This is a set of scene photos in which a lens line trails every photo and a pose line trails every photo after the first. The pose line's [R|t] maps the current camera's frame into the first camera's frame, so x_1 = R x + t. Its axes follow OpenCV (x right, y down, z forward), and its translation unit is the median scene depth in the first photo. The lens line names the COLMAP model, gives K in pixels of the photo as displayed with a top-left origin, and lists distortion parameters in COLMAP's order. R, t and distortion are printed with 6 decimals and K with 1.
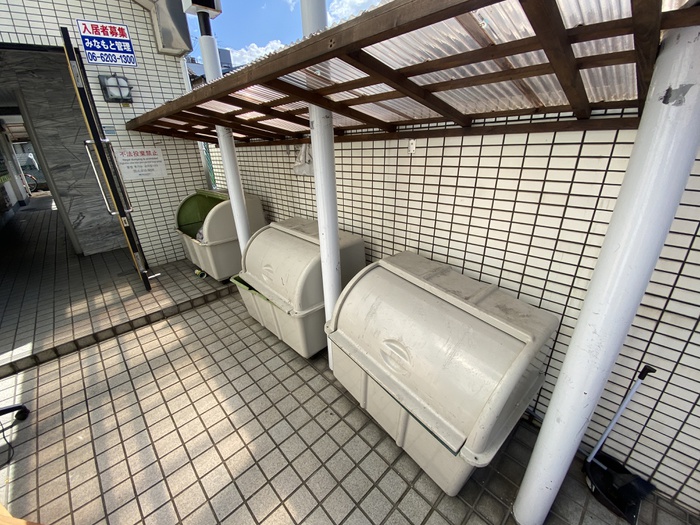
lens RADIAL K [[285.9, 0, 346.5], [0, 285.9, 263.7], [0, 0, 1]] dist [0.011101, -0.015754]
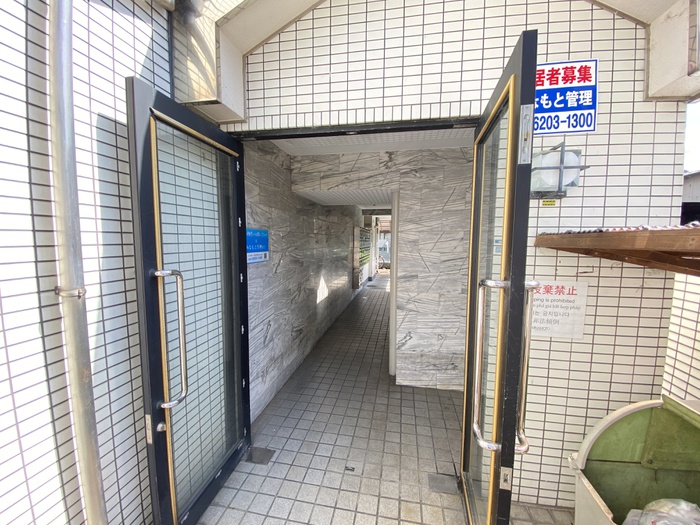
lens RADIAL K [[285.9, 0, 346.5], [0, 285.9, 263.7], [0, 0, 1]] dist [0.011101, -0.015754]
pose [[0.580360, 0.108209, -0.807139, -0.521878], [-0.342472, 0.931659, -0.121346, -0.248490], [0.738847, 0.346847, 0.577756, 0.439141]]
